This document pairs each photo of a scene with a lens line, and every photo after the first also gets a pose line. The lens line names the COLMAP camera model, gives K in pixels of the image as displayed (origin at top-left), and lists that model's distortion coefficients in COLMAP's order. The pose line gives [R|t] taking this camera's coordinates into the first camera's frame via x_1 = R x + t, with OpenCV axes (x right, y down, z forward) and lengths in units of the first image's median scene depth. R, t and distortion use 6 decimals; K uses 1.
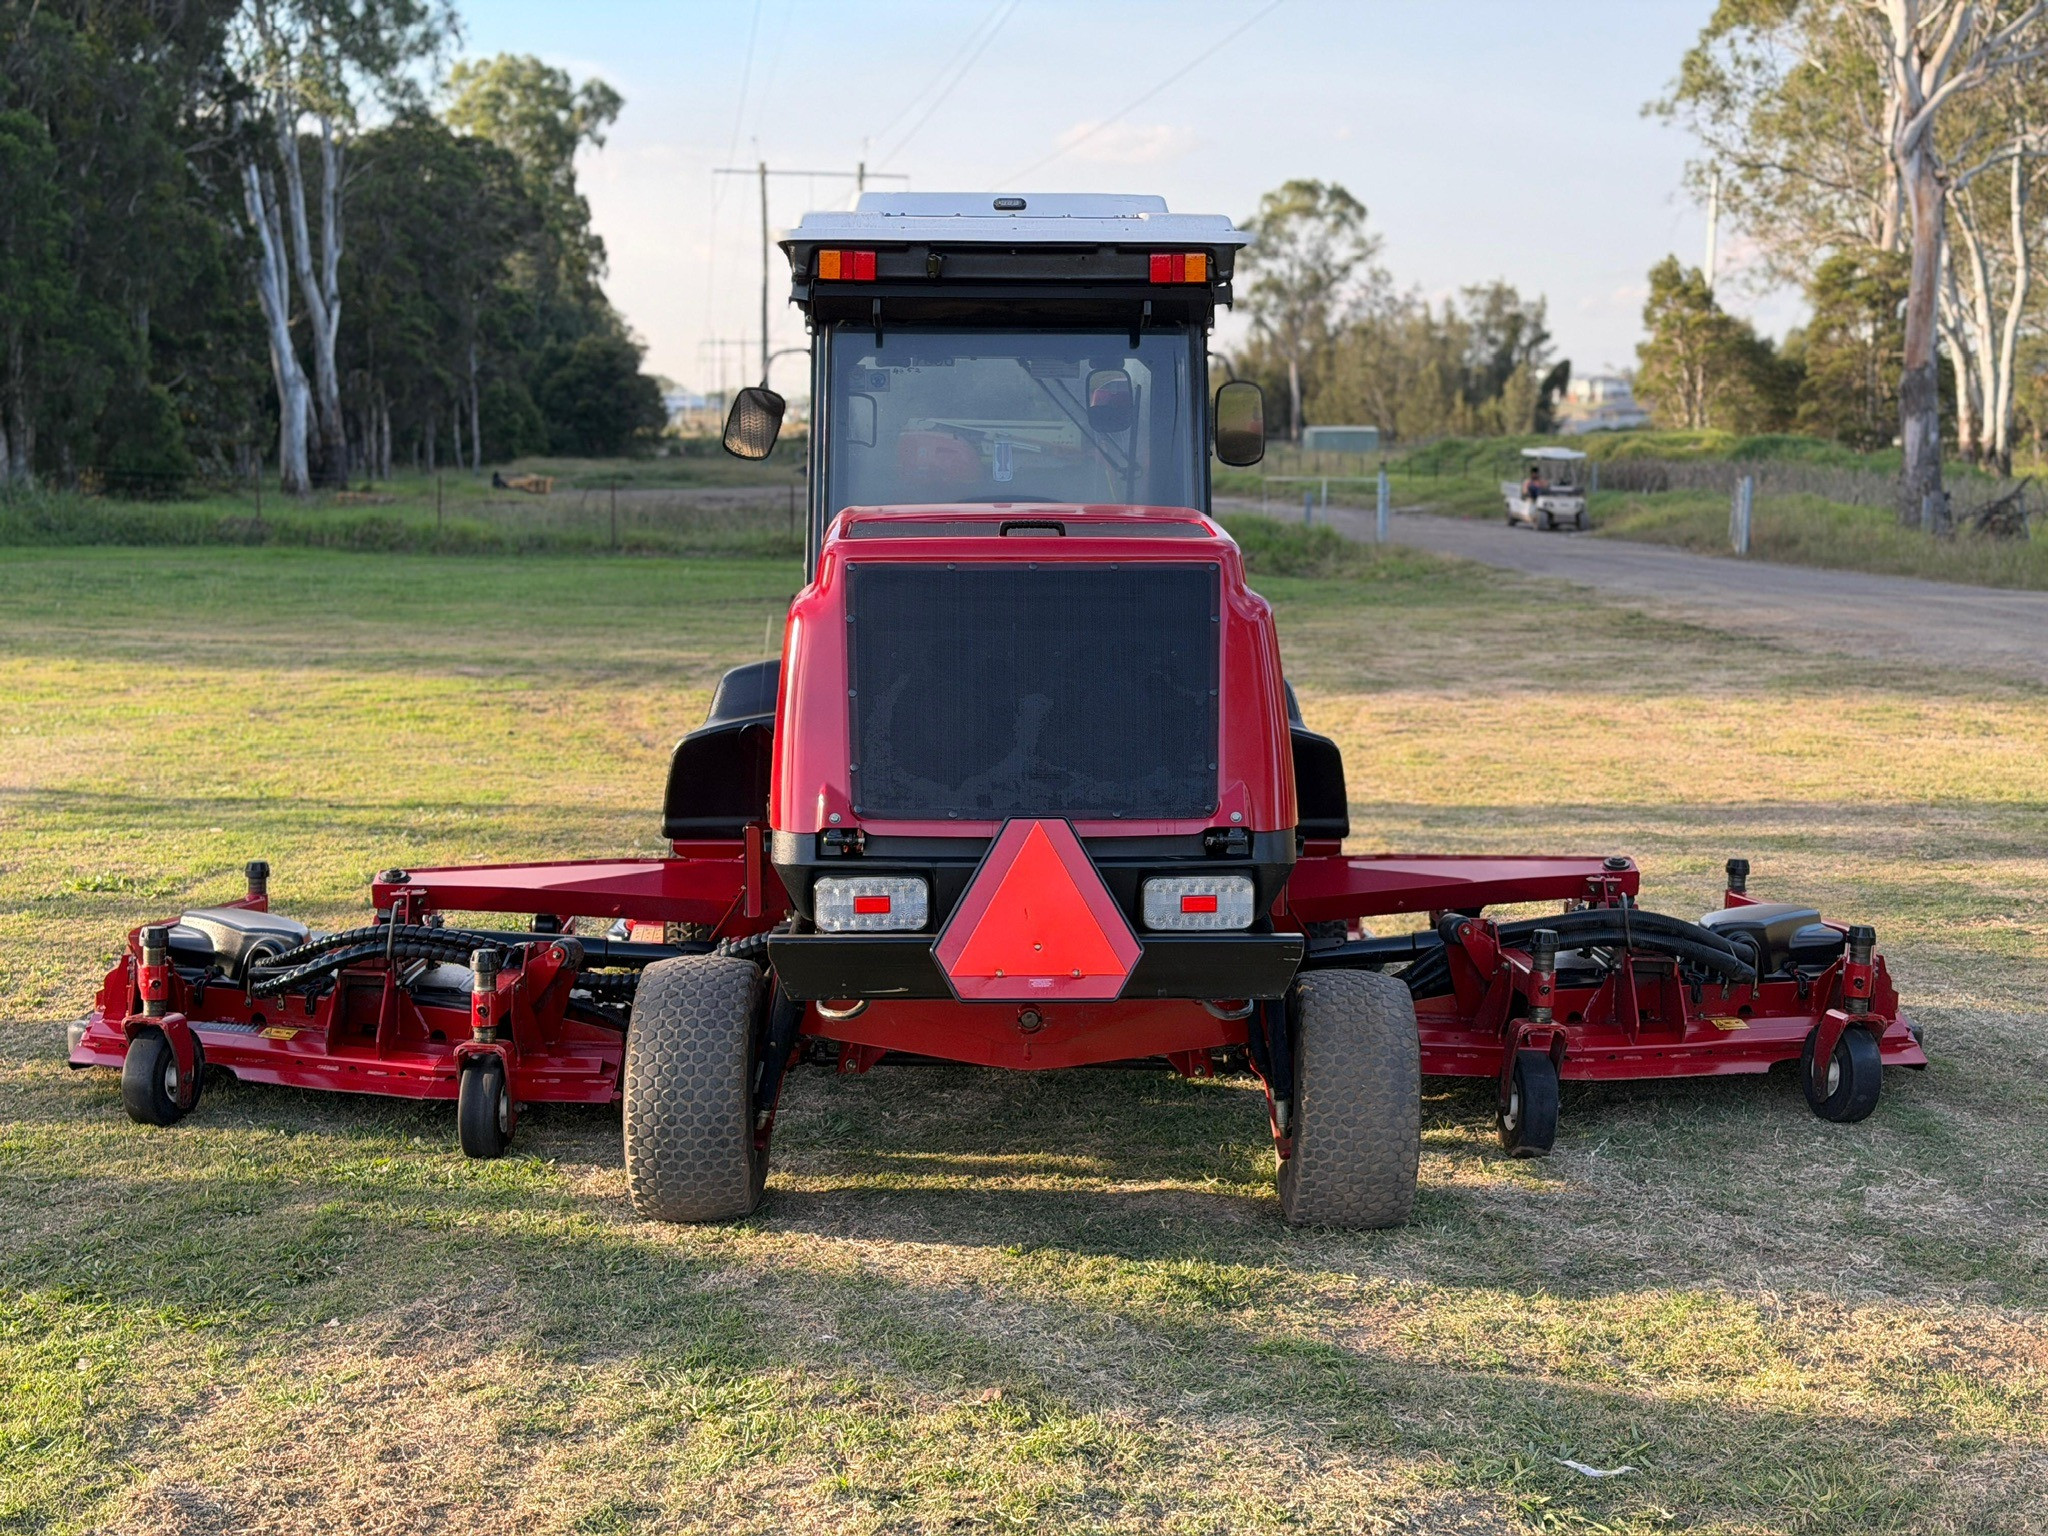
lens RADIAL K [[2865.8, 0, 1020.0], [0, 2865.8, 785.7], [0, 0, 1]] dist [0.227127, -0.650713]
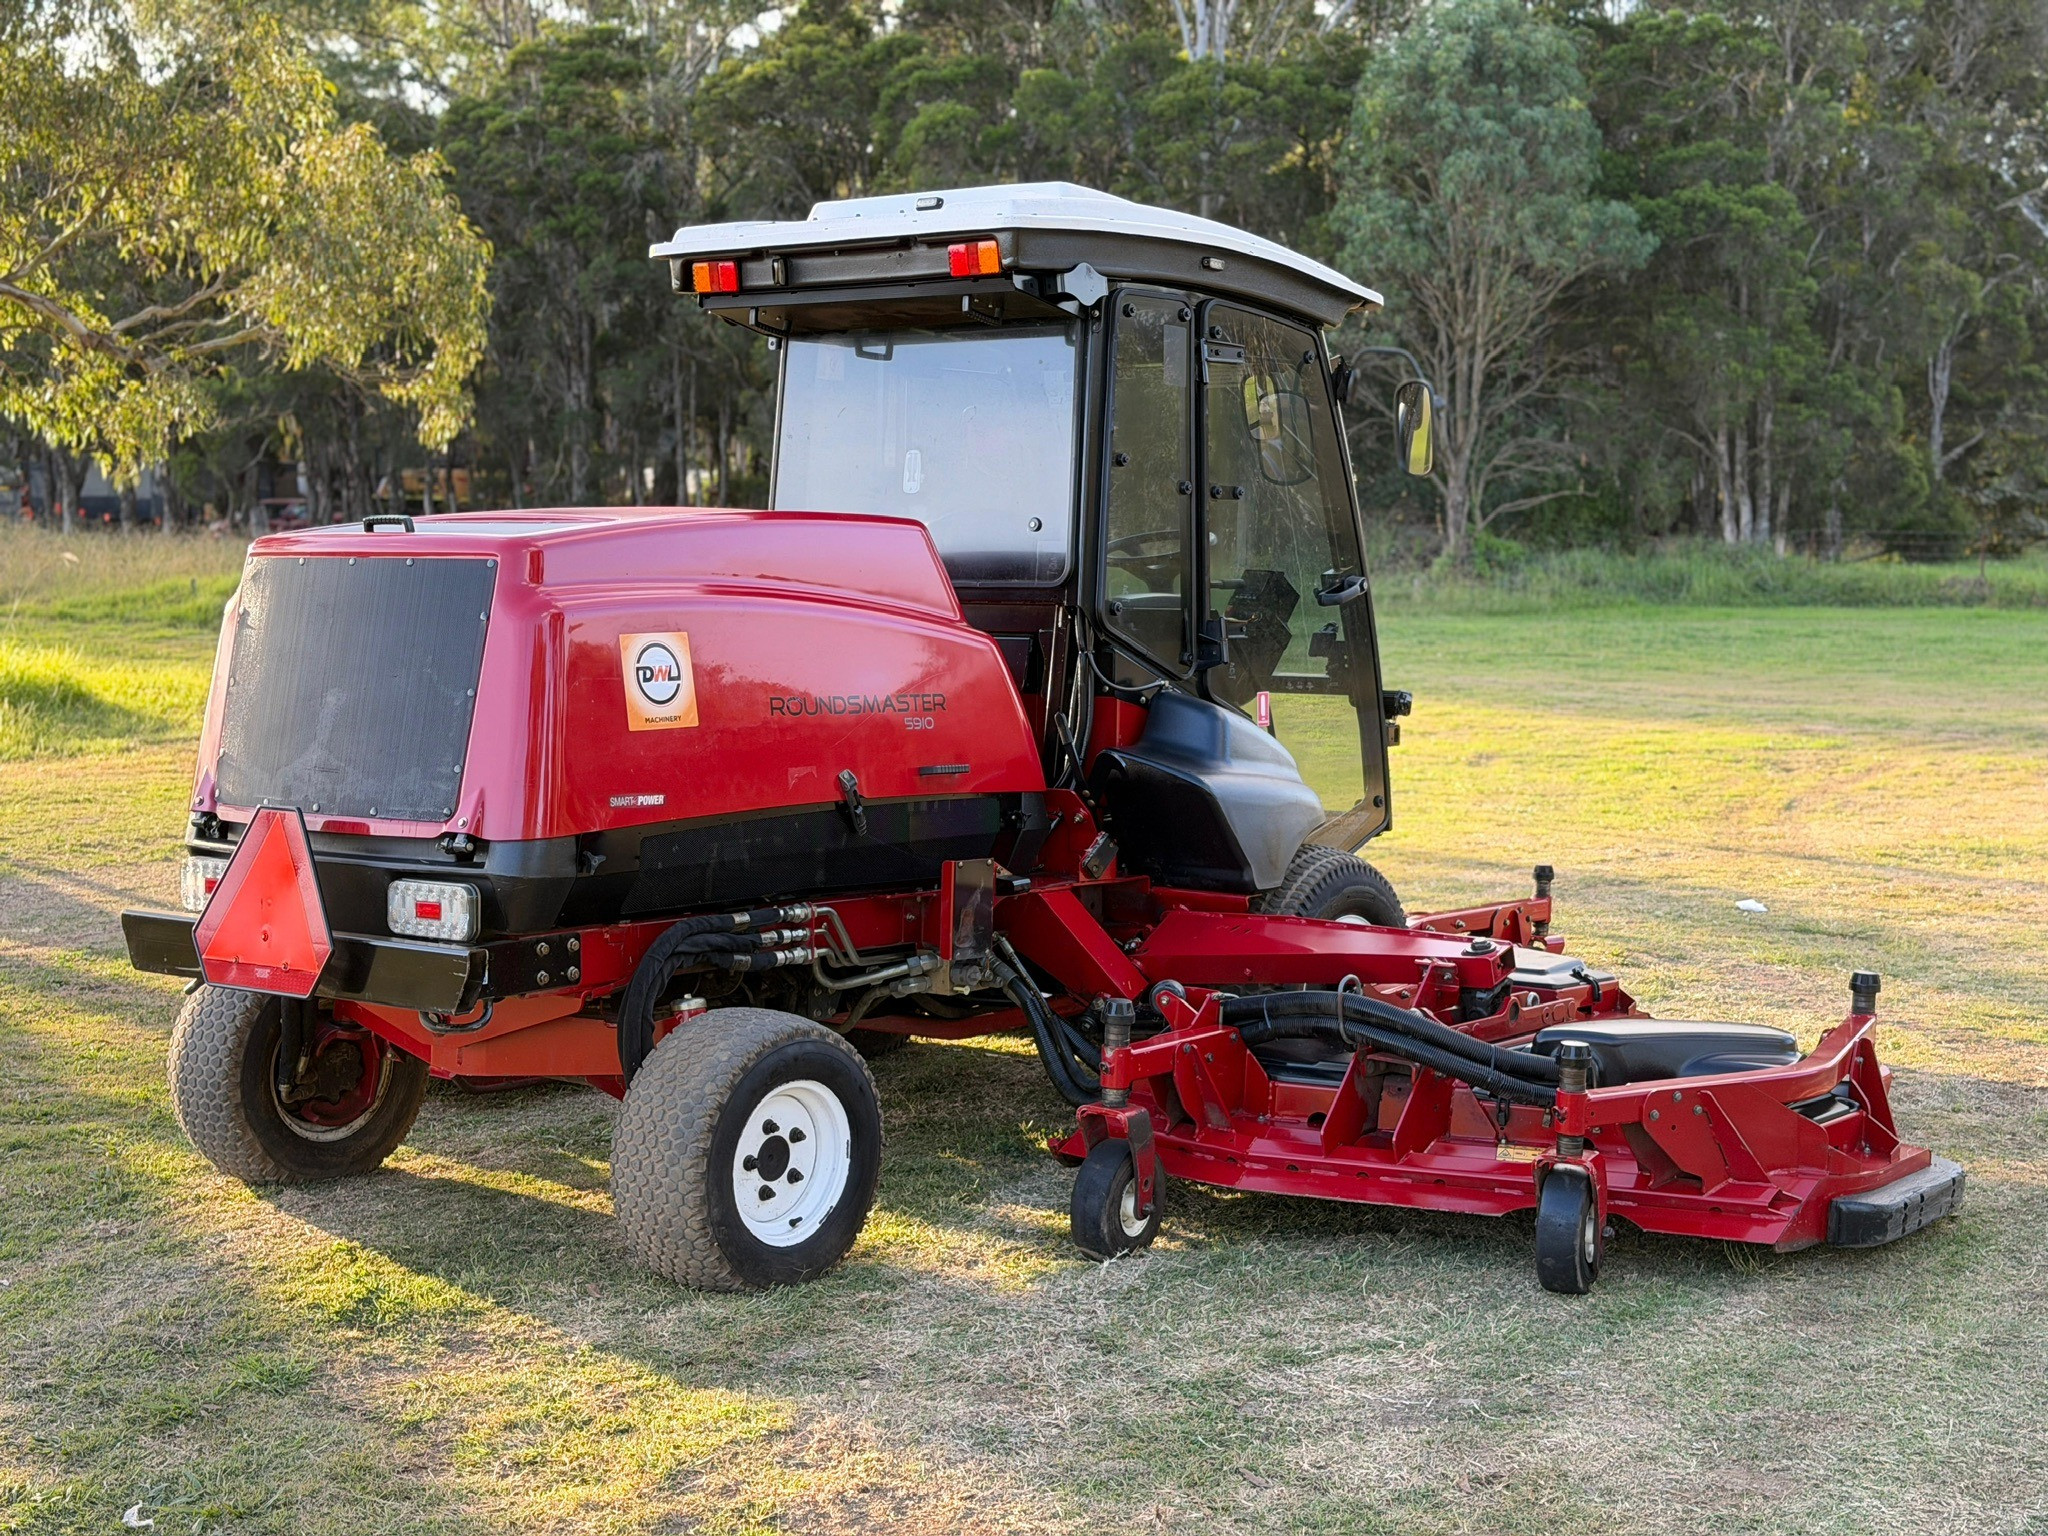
lens RADIAL K [[2865.8, 0, 1020.0], [0, 2865.8, 785.7], [0, 0, 1]] dist [0.227127, -0.650713]
pose [[0.770911, 0.052121, -0.634806, 0.805999], [-0.067299, 0.997733, 0.000192, -0.013782], [0.633377, 0.042573, 0.772671, 0.361896]]
